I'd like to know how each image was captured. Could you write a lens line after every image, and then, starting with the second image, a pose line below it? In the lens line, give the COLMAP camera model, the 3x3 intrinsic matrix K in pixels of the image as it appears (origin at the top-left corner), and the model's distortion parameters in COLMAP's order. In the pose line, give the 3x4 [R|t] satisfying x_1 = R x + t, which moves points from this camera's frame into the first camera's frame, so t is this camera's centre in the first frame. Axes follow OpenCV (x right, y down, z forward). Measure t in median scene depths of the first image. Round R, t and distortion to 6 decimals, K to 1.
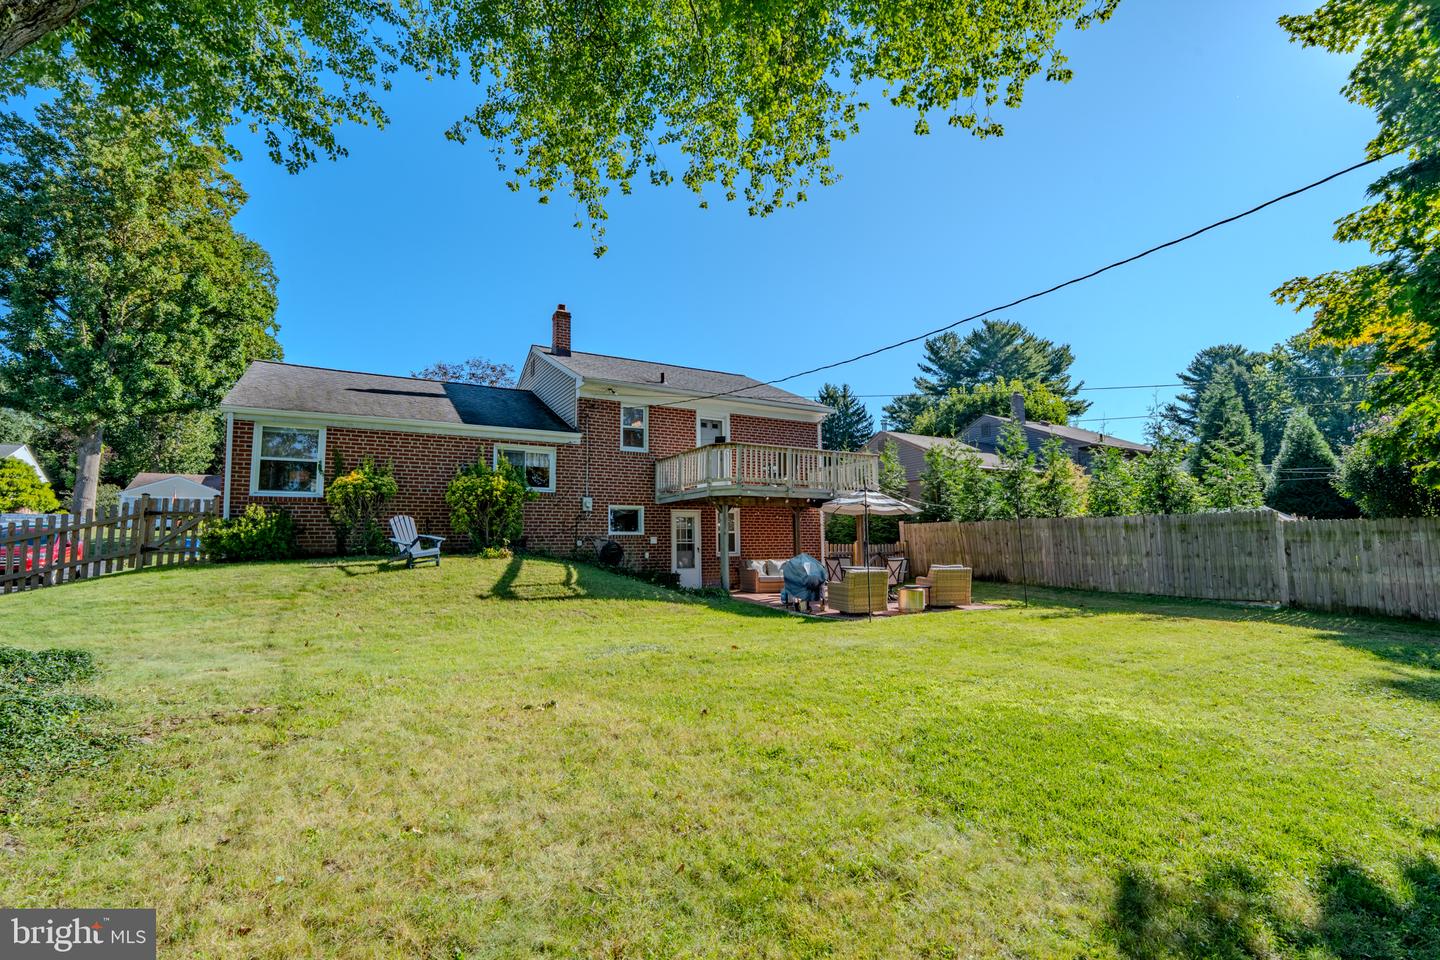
lens RADIAL K [[634.2, 0, 718.6], [0, 634.2, 477.9], [0, 0, 1]] dist [-0.014858, 0.004557]
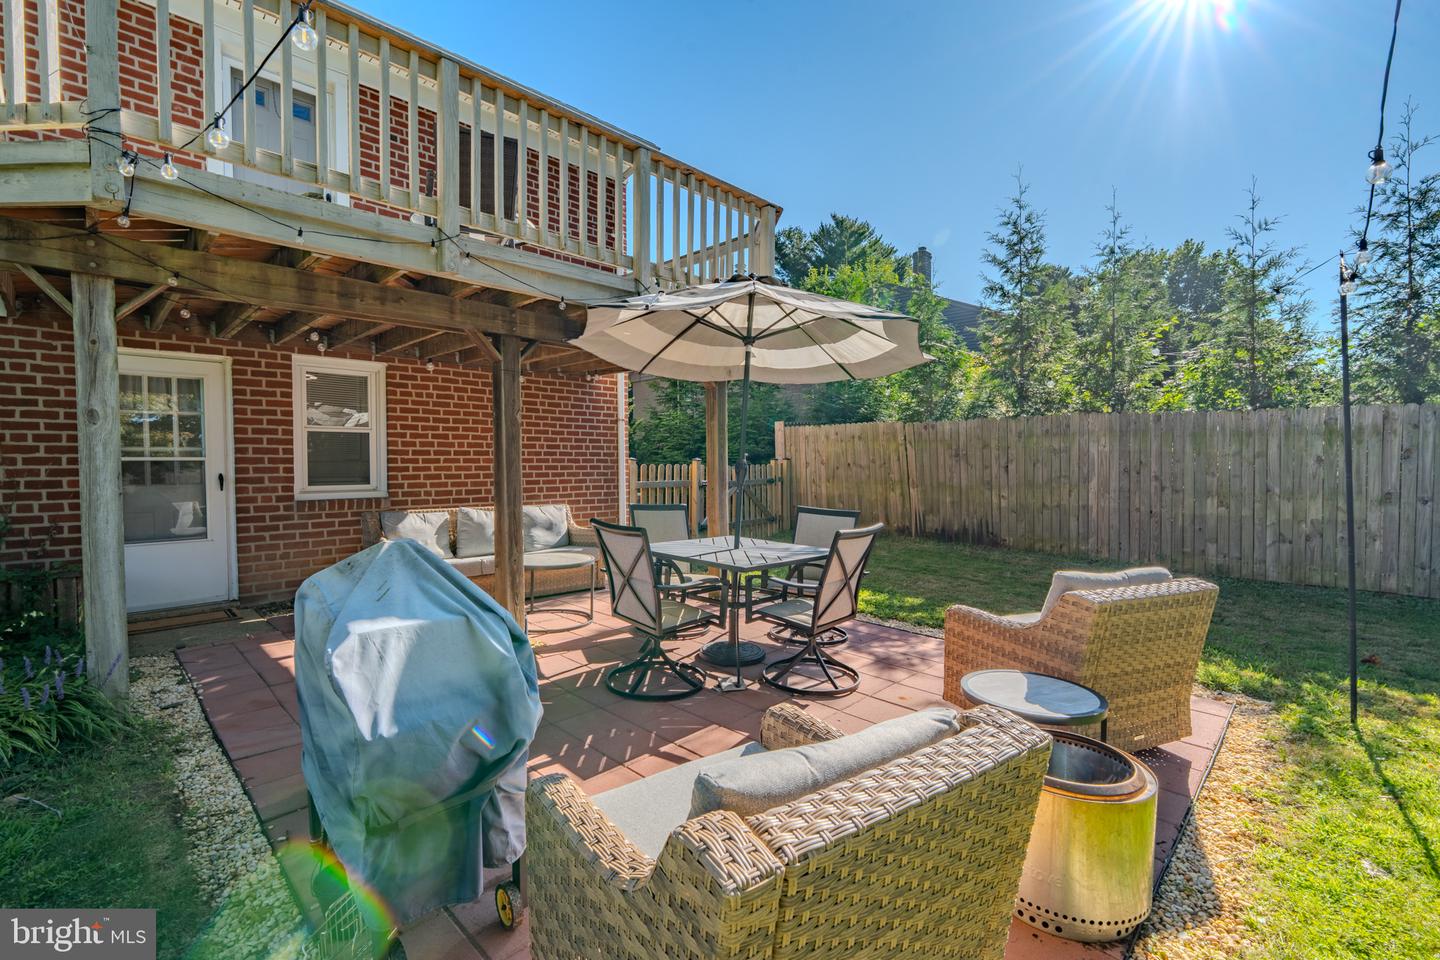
lens RADIAL K [[634.2, 0, 718.6], [0, 634.2, 477.9], [0, 0, 1]] dist [-0.014858, 0.004557]
pose [[0.964569, 0.001243, 0.263829, 0.112288], [-0.036190, 0.991160, 0.127643, 0.055039], [-0.261338, -0.132669, 0.956087, 0.559936]]
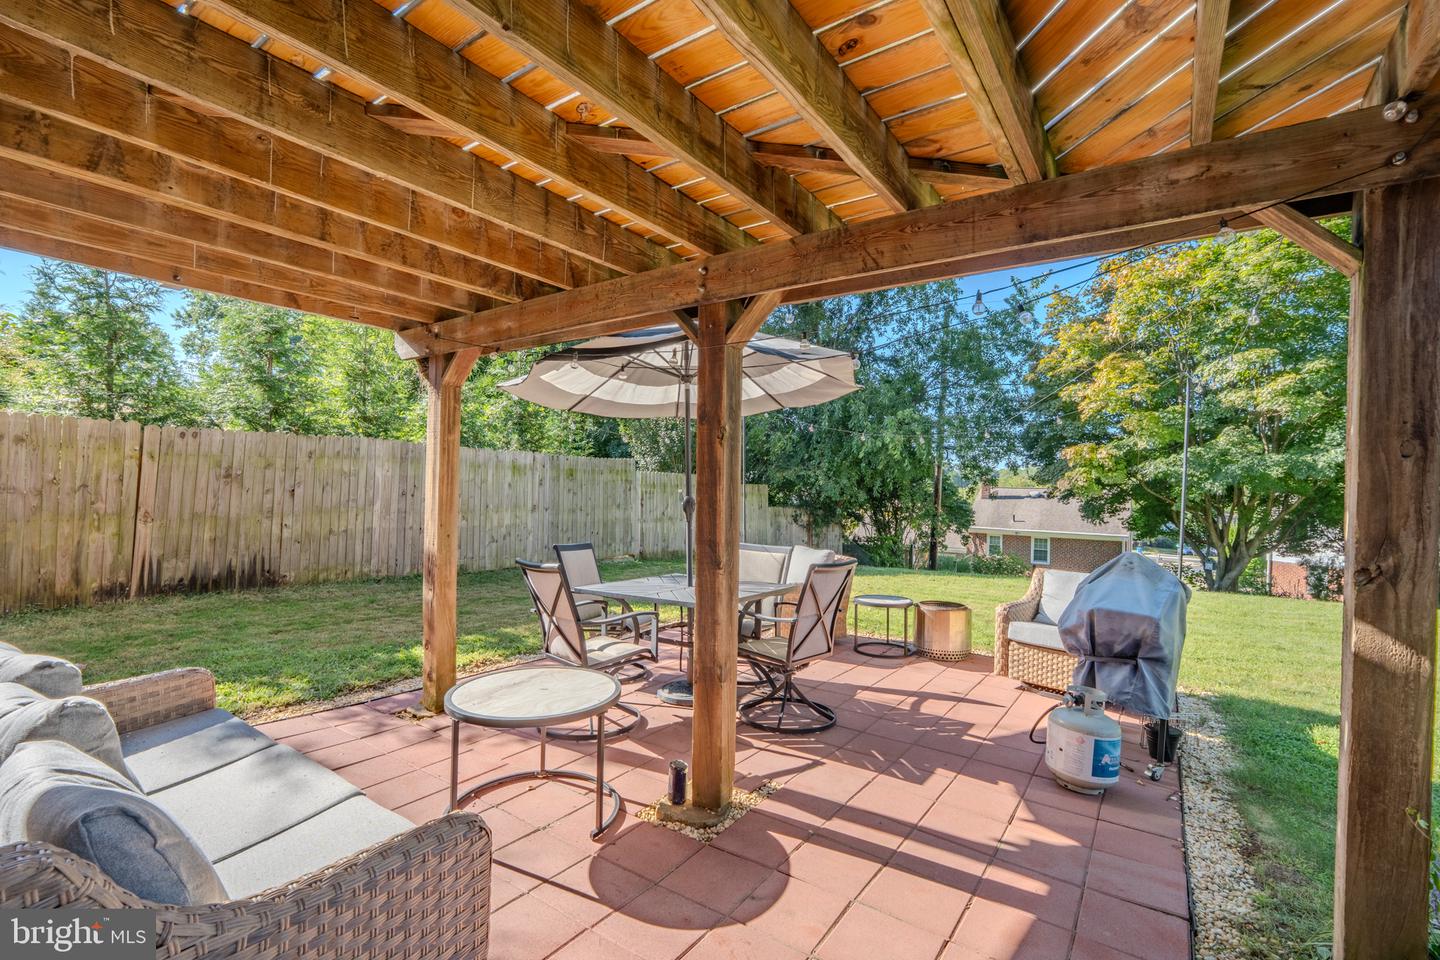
lens RADIAL K [[634.2, 0, 718.6], [0, 634.2, 477.9], [0, 0, 1]] dist [-0.014858, 0.004557]
pose [[-0.404396, 0.009518, 0.914535, -0.030102], [-0.113328, 0.991718, -0.060433, 0.083041], [-0.907536, -0.128081, -0.399968, 0.854036]]
